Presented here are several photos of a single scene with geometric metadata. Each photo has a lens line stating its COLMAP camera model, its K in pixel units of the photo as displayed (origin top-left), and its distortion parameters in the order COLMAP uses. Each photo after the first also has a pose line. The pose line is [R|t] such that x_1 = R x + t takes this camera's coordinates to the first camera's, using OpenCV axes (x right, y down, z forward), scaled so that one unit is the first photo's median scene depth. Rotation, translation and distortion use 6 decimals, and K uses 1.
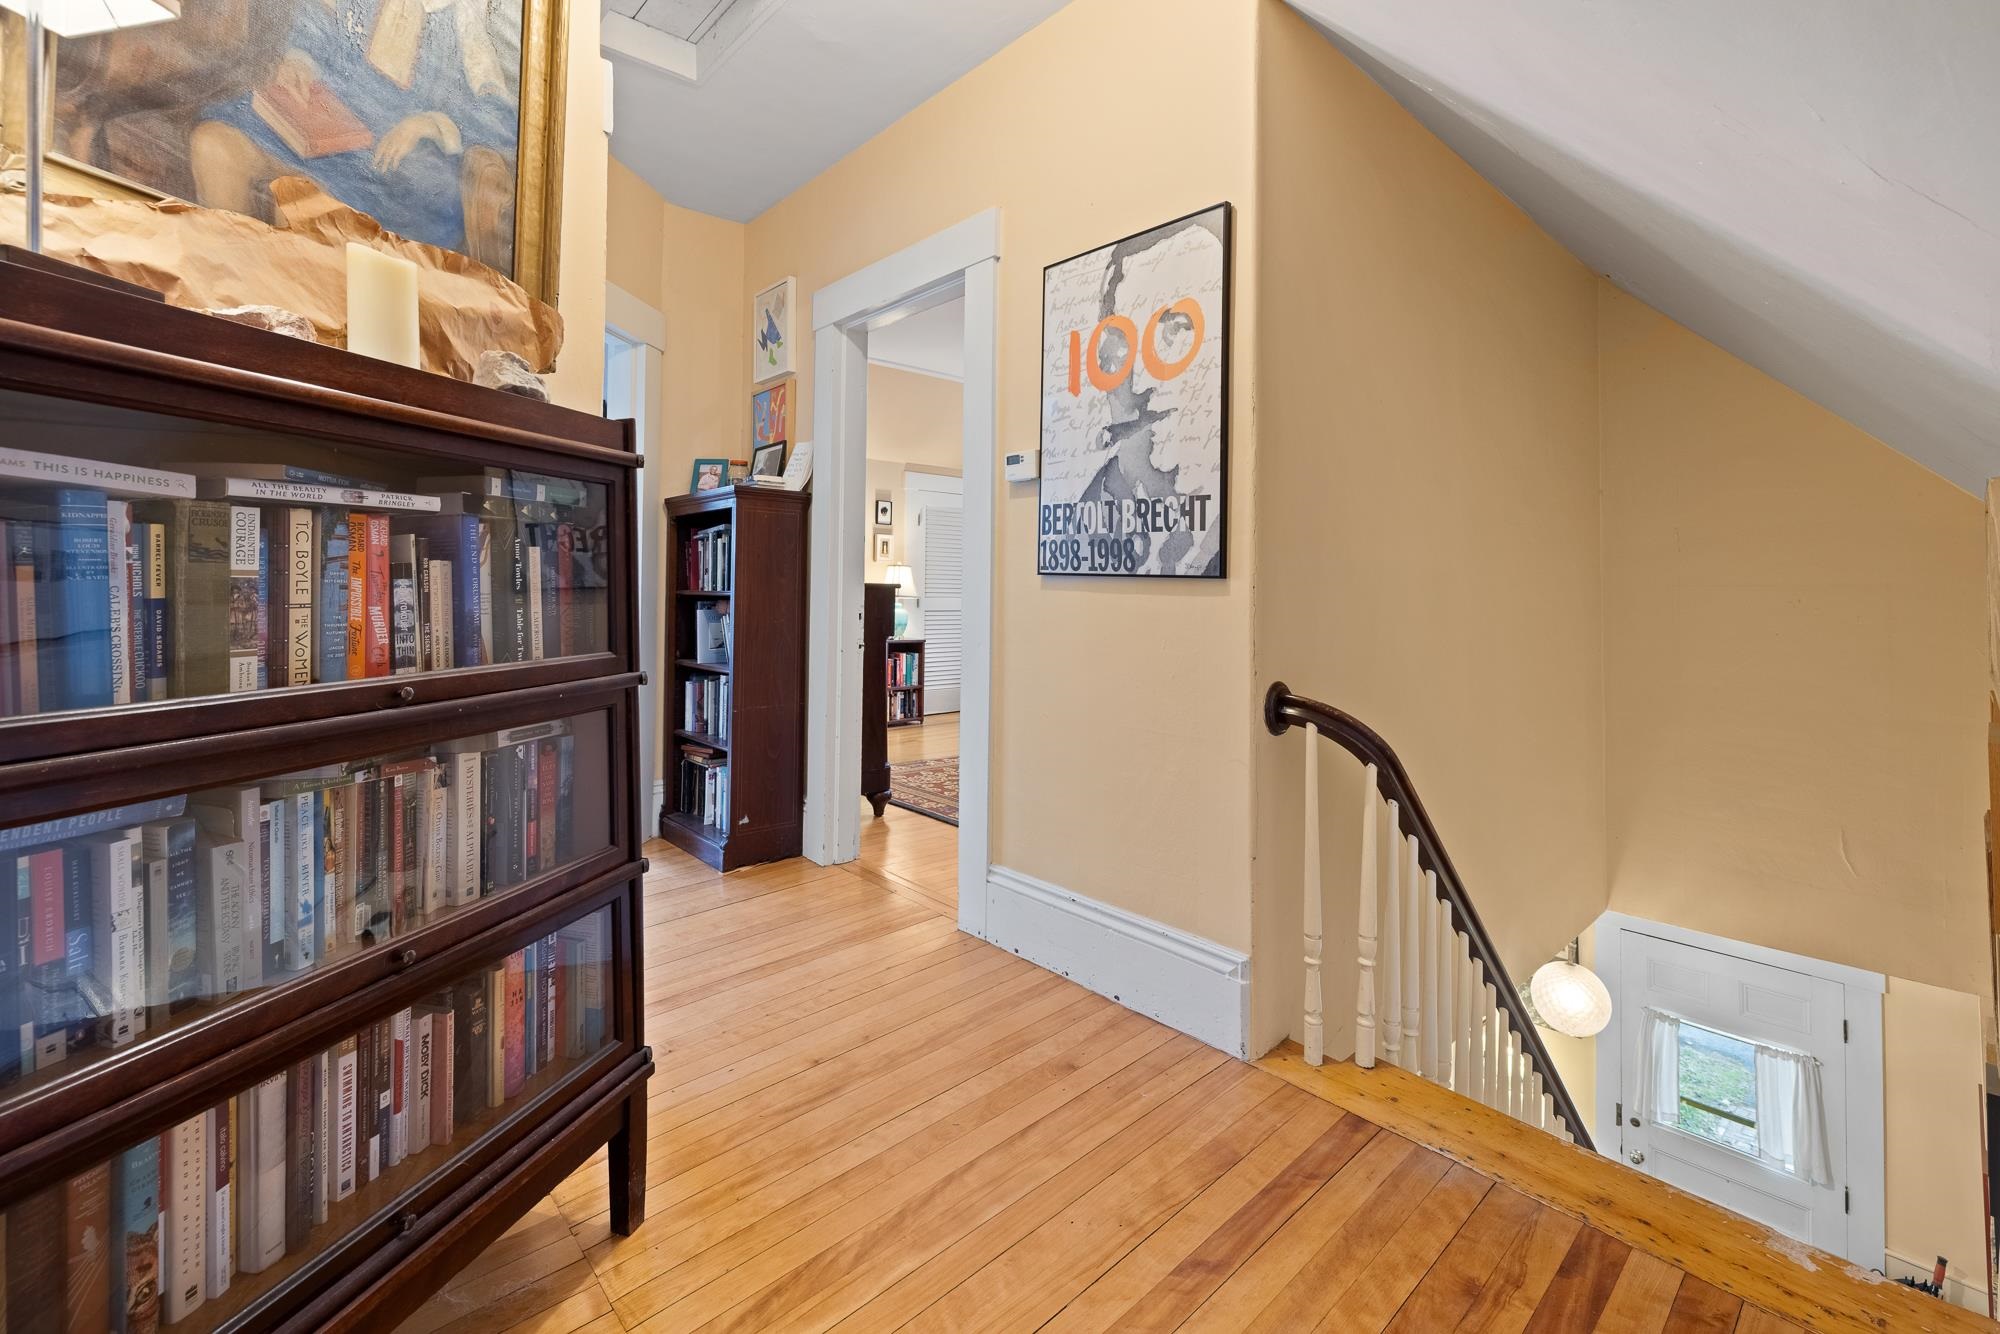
lens RADIAL K [[853.4, 0, 987.5], [0, 853.4, 581.1], [0, 0, 1]] dist [0.003162, 0.000037]
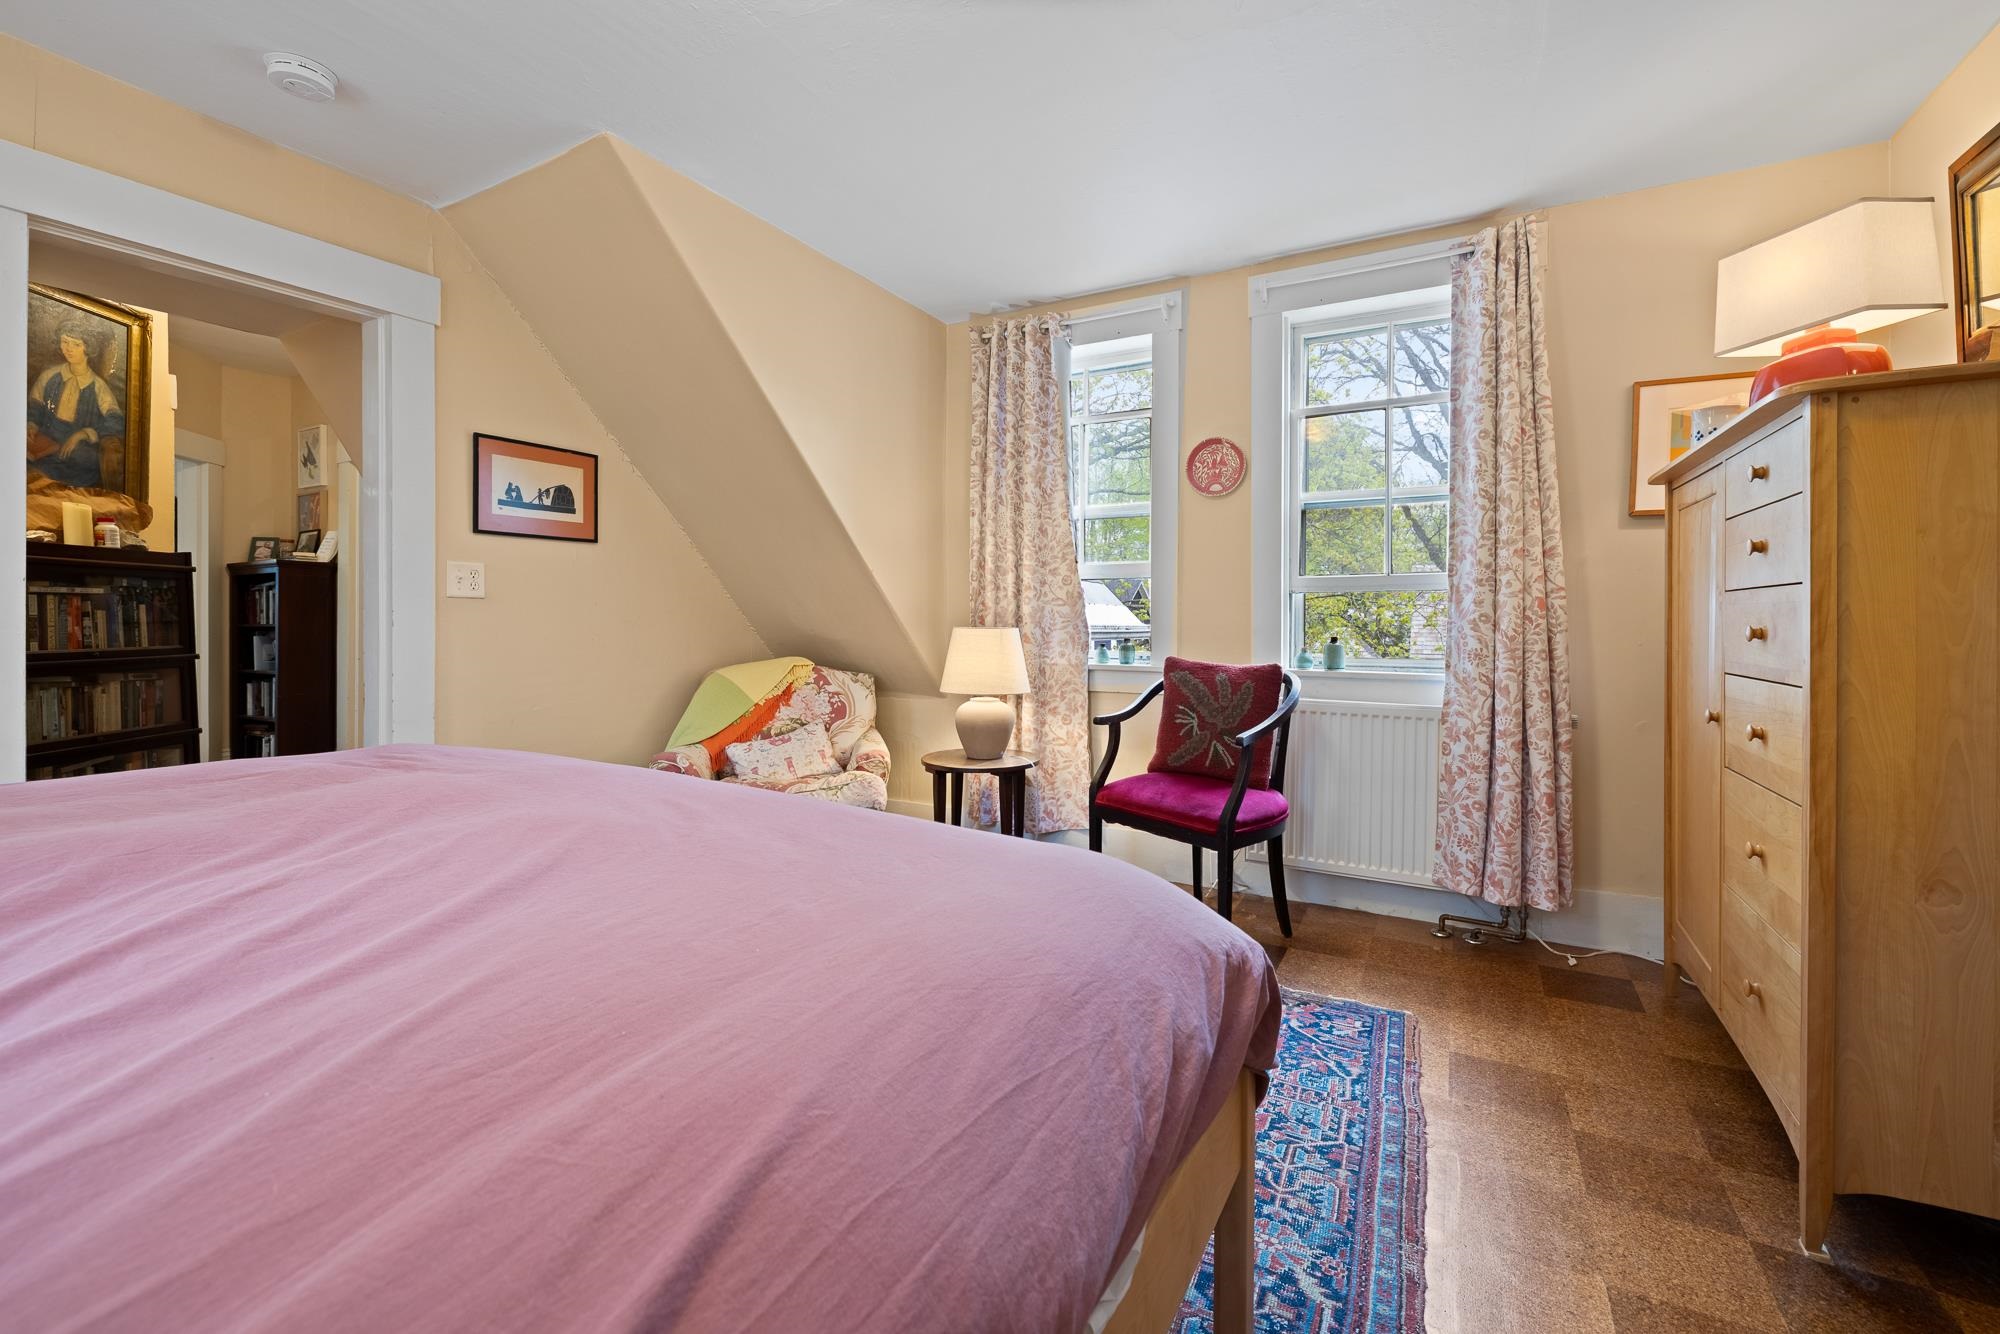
lens RADIAL K [[853.4, 0, 984.8], [0, 853.4, 638.2], [0, 0, 1]] dist [0.003162, 0.000037]
pose [[0.945470, -0.010795, 0.325531, 0.900990], [0.002779, 0.999682, 0.025082, 0.002518], [-0.325698, -0.022809, 0.945199, -1.985177]]
